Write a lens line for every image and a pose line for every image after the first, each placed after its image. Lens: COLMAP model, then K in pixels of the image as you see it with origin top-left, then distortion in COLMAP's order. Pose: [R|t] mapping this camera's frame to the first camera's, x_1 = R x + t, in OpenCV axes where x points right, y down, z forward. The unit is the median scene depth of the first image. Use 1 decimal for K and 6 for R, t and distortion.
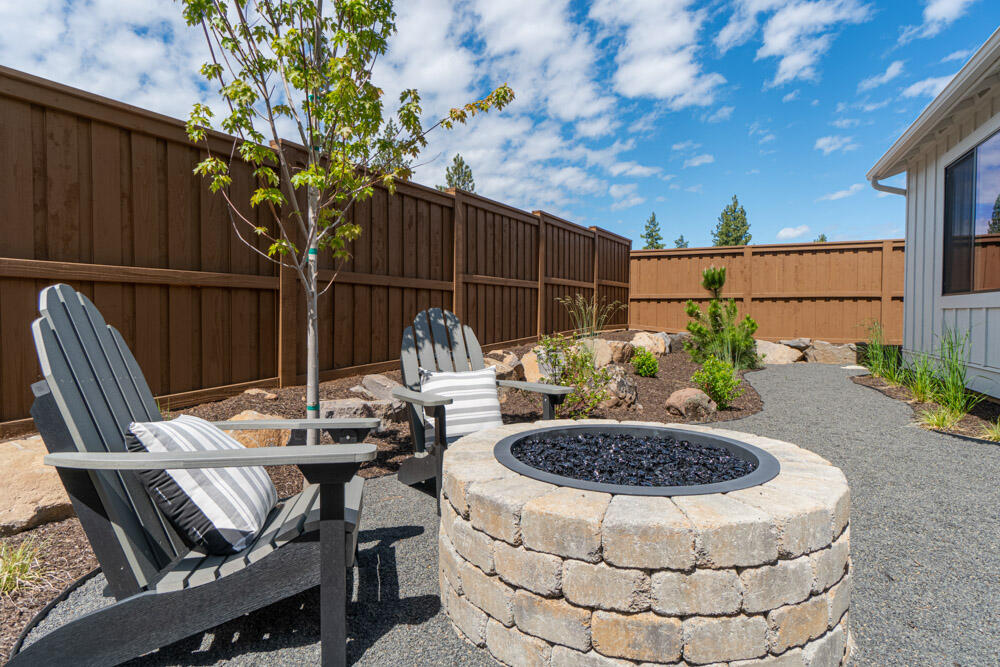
lens RADIAL K [[543.2, 0, 503.6], [0, 543.2, 335.1], [0, 0, 1]] dist [-0.031220, -0.001035]
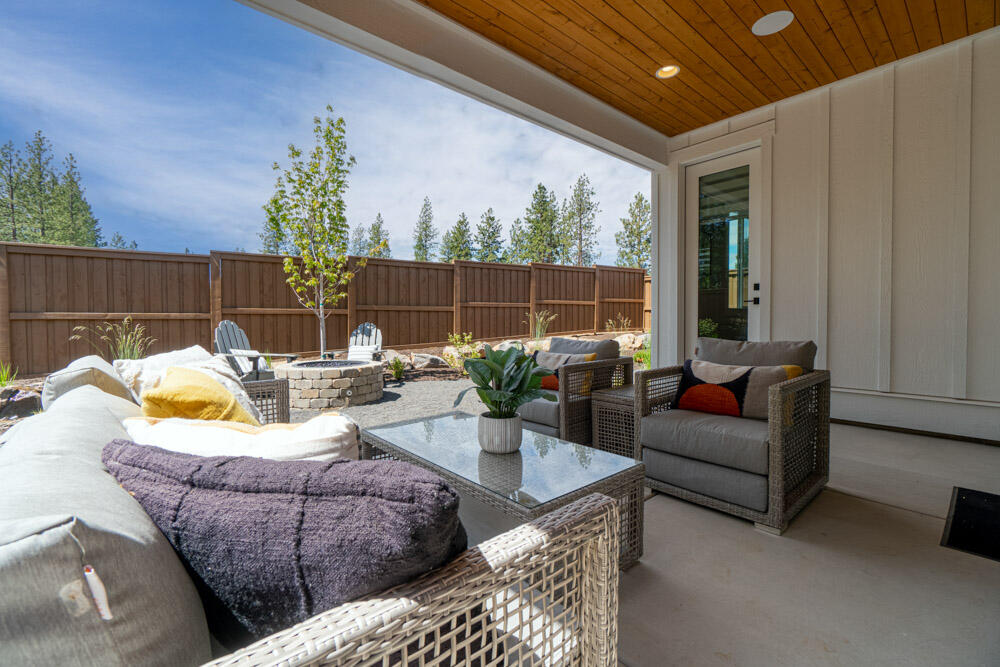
lens RADIAL K [[434.4, 0, 496.0], [0, 434.4, 331.9], [0, 0, 1]] dist [-0.002459, -0.000107]
pose [[0.898041, -0.000674, -0.439912, 0.748162], [-0.006106, 0.999883, -0.013996, 0.013803], [0.439870, 0.015255, 0.897932, -0.355111]]
